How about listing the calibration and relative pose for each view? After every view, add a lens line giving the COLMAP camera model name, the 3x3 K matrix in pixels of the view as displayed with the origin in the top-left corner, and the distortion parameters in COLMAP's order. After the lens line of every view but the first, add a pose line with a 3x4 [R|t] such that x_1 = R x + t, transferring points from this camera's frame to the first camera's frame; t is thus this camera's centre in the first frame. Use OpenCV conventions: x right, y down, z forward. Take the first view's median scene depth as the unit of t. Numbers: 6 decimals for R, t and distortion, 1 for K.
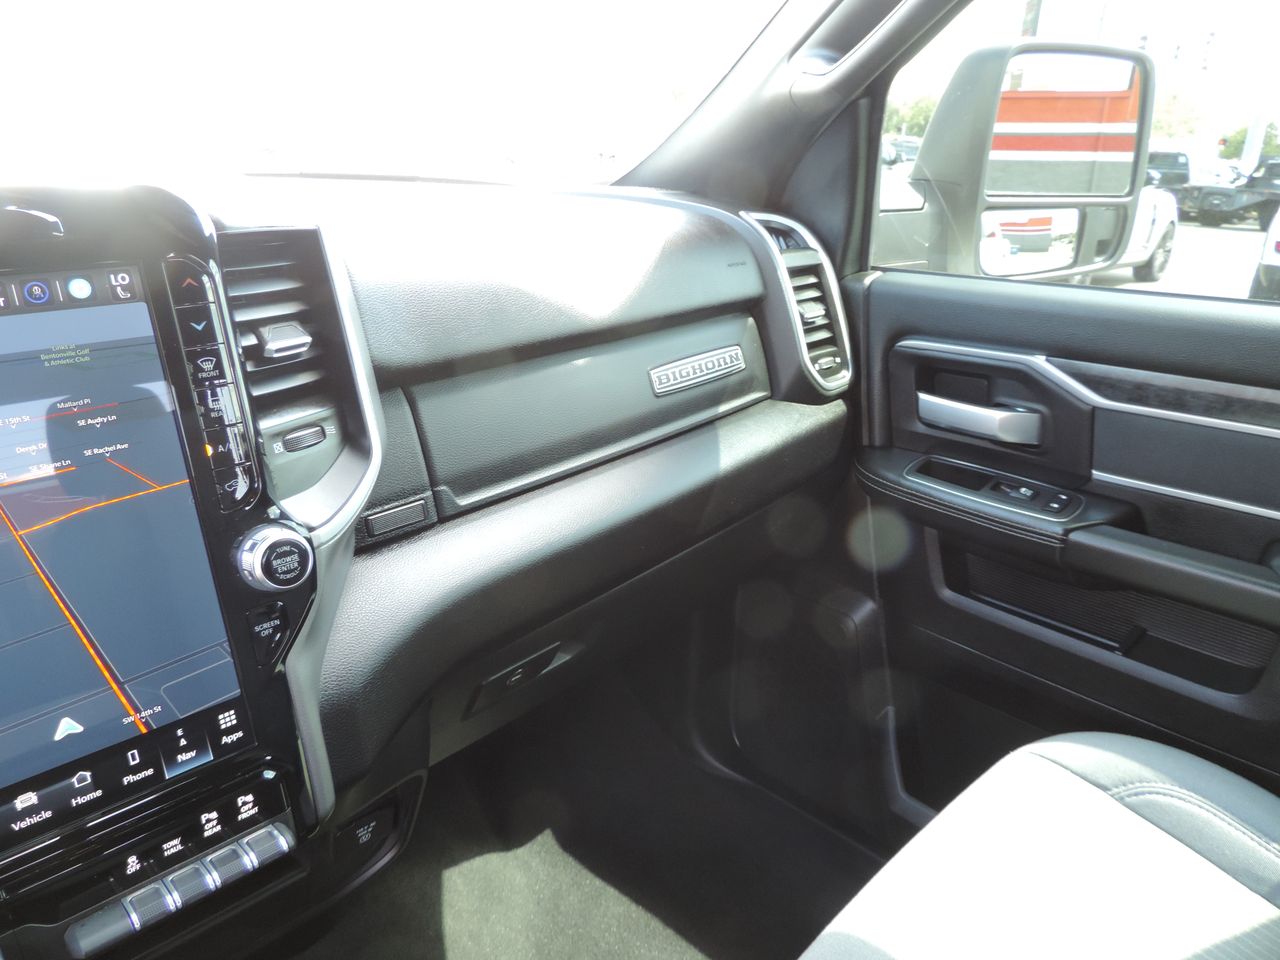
lens RADIAL K [[899.5, 0, 636.4], [0, 899.5, 487.8], [0, 0, 1]] dist [-0.025184, 0.014033]
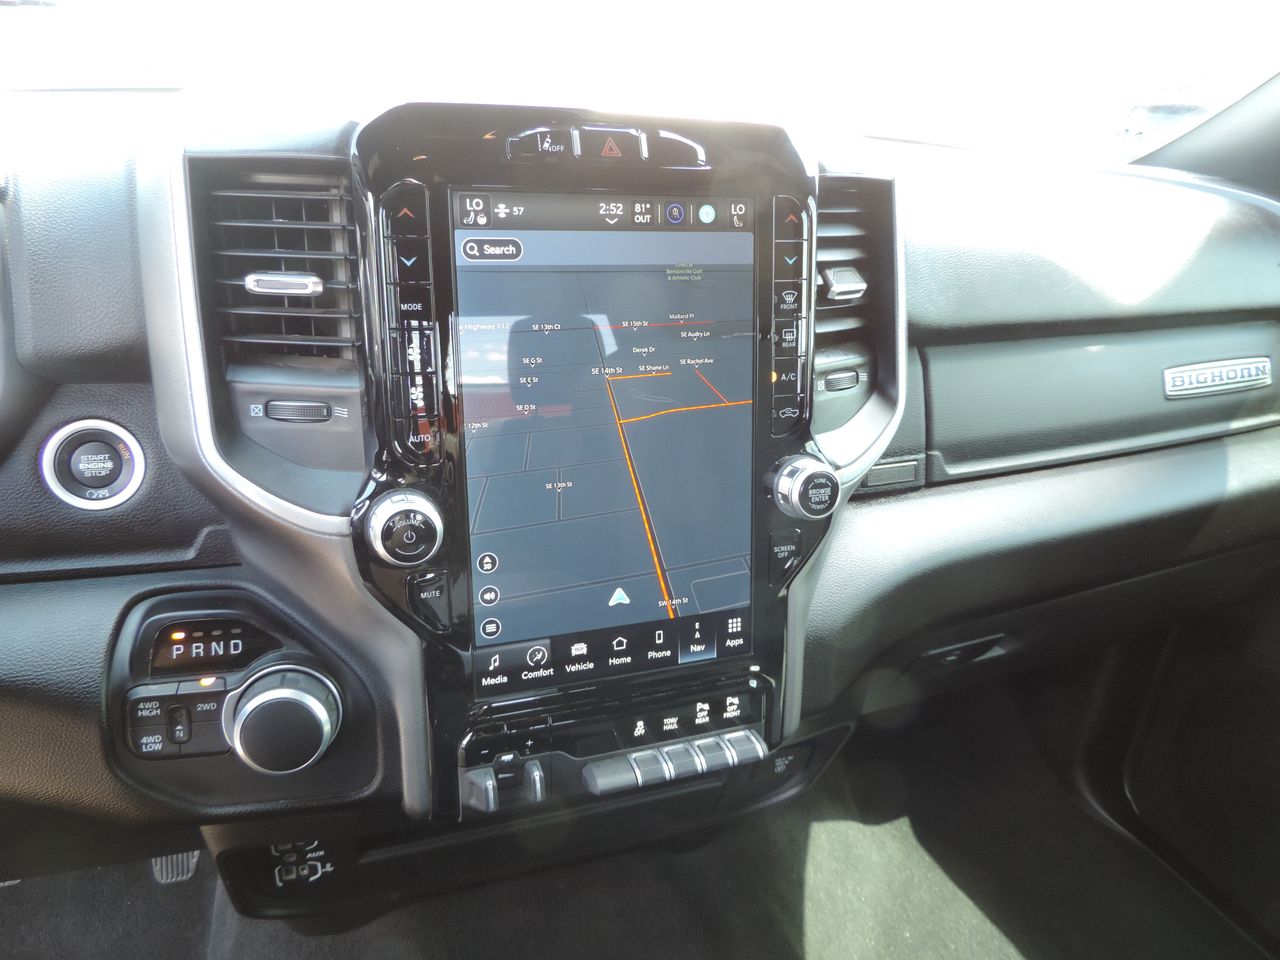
lens RADIAL K [[899.5, 0, 638.4], [0, 899.5, 488.8], [0, 0, 1]] dist [-0.025184, 0.014033]
pose [[0.911140, 0.197986, -0.361422, -0.190004], [-0.187034, 0.980172, 0.065428, 0.044794], [0.367210, 0.007984, 0.930104, -0.054148]]
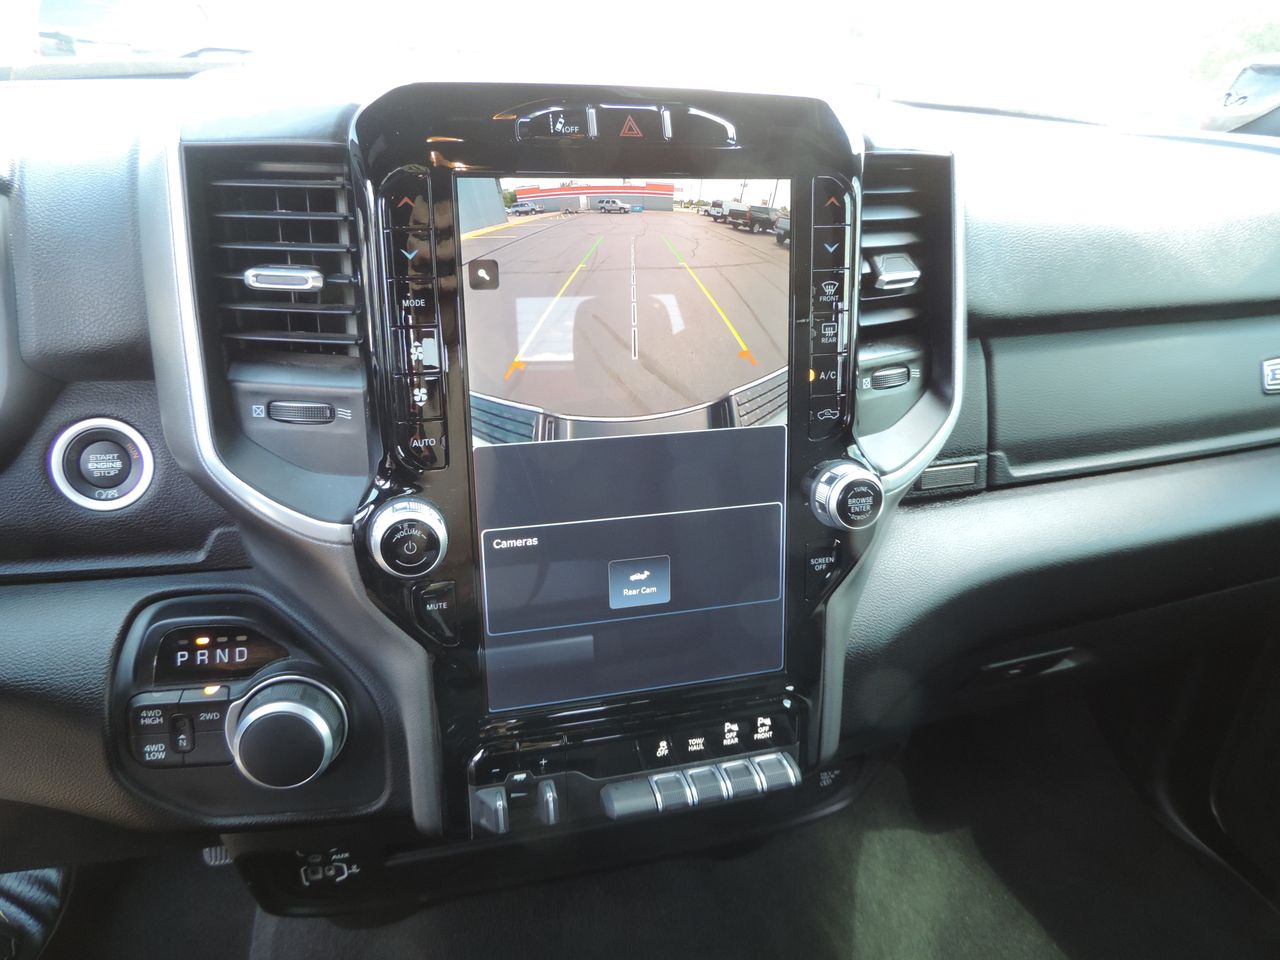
lens RADIAL K [[899.5, 0, 641.6], [0, 899.5, 485.8], [0, 0, 1]] dist [-0.025184, 0.014033]
pose [[0.876249, 0.218183, -0.429632, -0.172578], [-0.192478, 0.975878, 0.103022, 0.009966], [0.441746, -0.007578, 0.897108, 0.027734]]
